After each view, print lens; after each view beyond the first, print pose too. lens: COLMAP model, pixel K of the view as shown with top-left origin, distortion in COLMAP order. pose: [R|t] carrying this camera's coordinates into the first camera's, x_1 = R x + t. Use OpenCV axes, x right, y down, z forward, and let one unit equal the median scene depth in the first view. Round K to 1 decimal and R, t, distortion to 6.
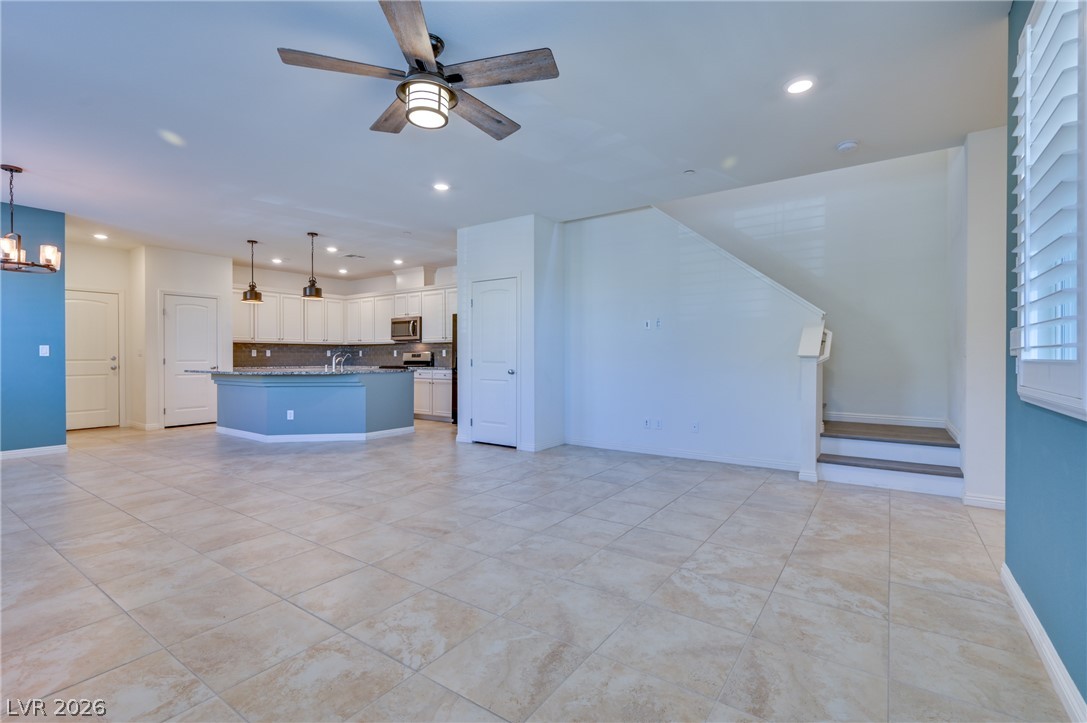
lens RADIAL K [[500.9, 0, 553.7], [0, 500.9, 357.0], [0, 0, 1]] dist [0.003695, 0.000286]
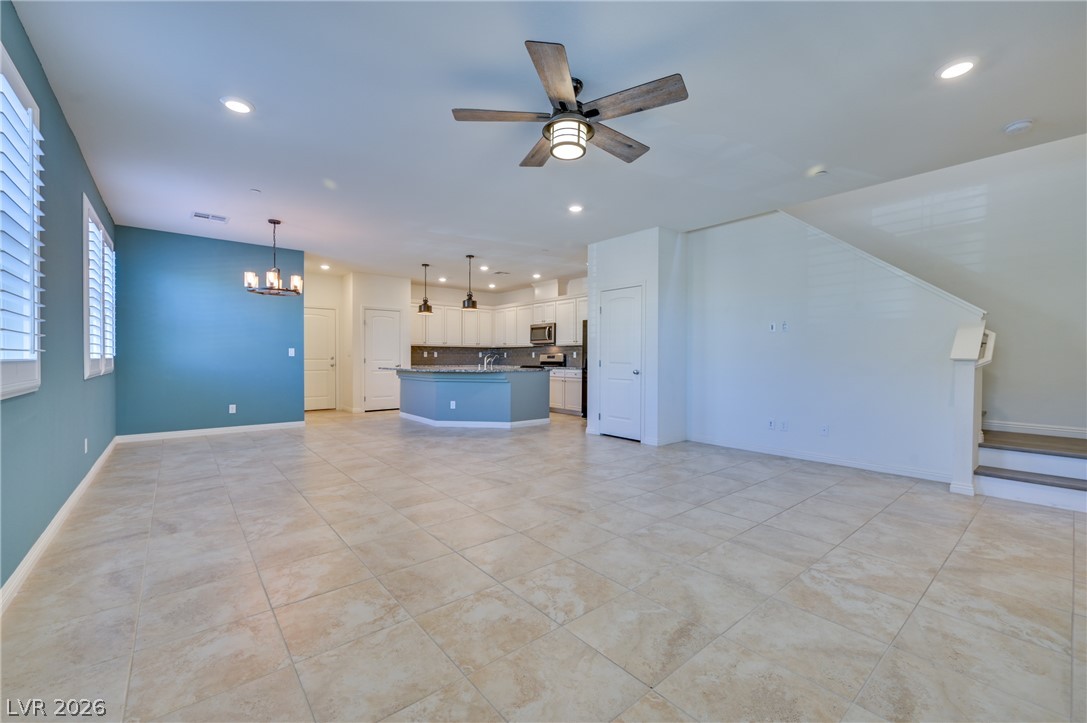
lens RADIAL K [[453.9, 0, 547.0], [0, 453.9, 360.9], [0, 0, 1]] dist [-0.002984, 0.001409]
pose [[0.963669, 0.006708, -0.267014, -0.013869], [-0.005291, 0.999968, 0.006026, 0.000167], [0.267046, -0.004394, 0.963674, -0.016144]]
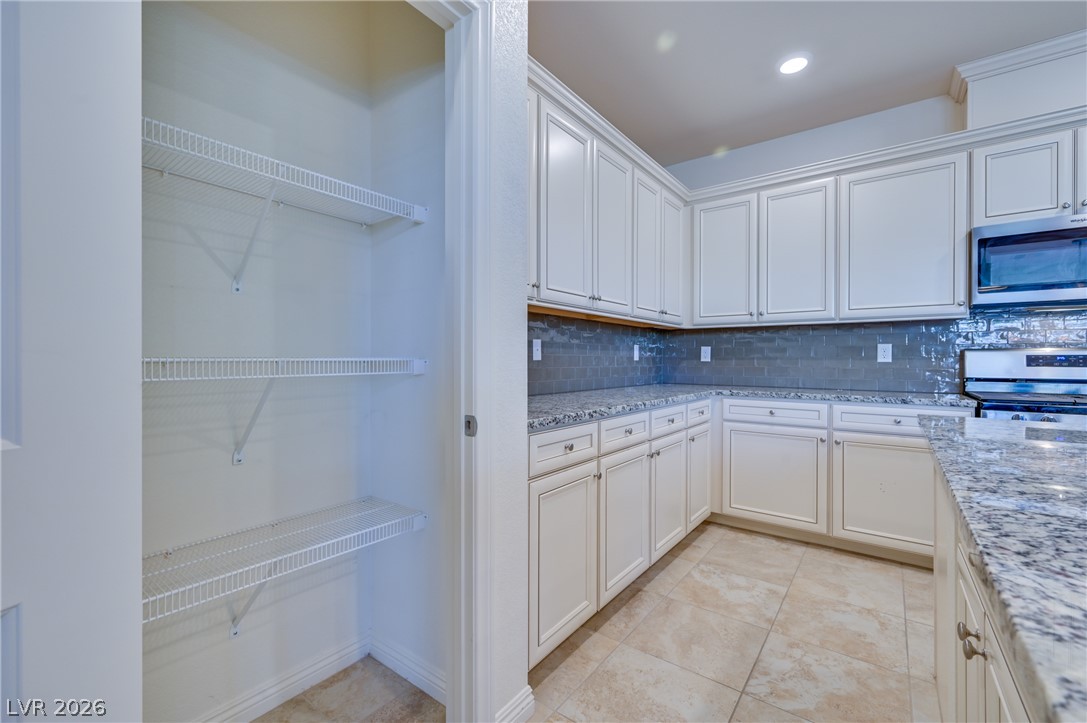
lens RADIAL K [[474.3, 0, 528.0], [0, 474.3, 359.5], [0, 0, 1]] dist [0.009387, -0.001026]
pose [[0.999440, 0.006114, -0.032883, -1.579232], [-0.006294, 0.999966, -0.005382, -0.001499], [0.032849, 0.005586, 0.999445, 2.120896]]
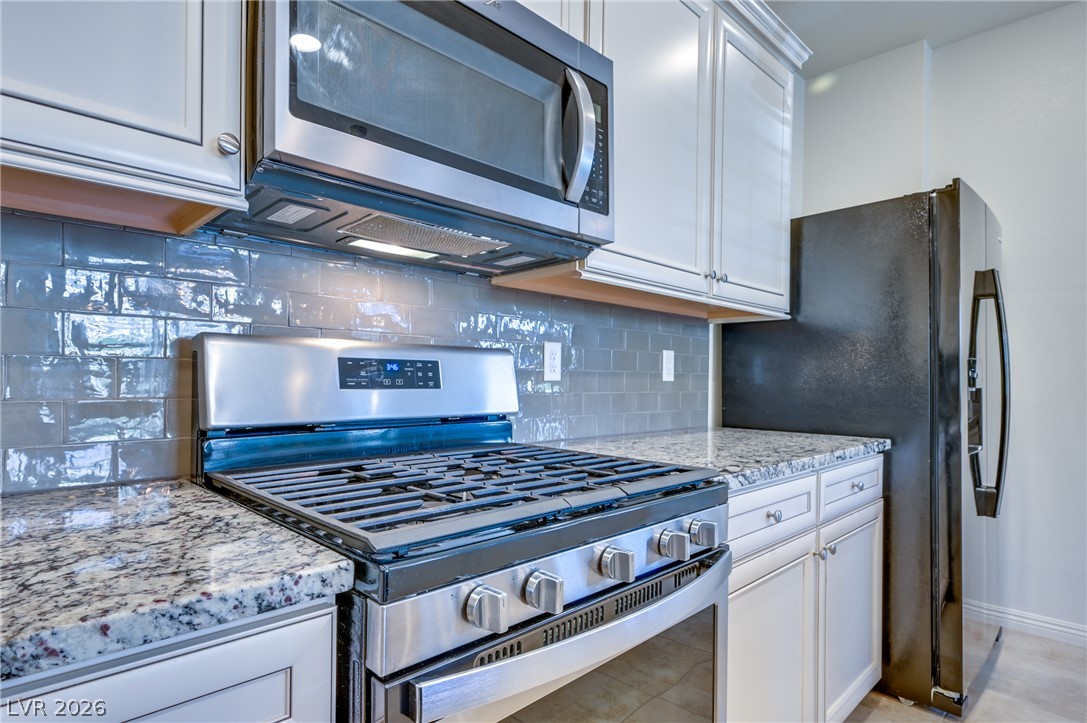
lens RADIAL K [[576.6, 0, 516.7], [0, 576.6, 378.7], [0, 0, 1]] dist [0.002842, -0.000335]
pose [[0.201322, 0.009129, 0.979483, -1.070270], [-0.001720, 0.999958, -0.008966, -0.002910], [-0.979524, 0.000120, 0.201329, 2.805998]]
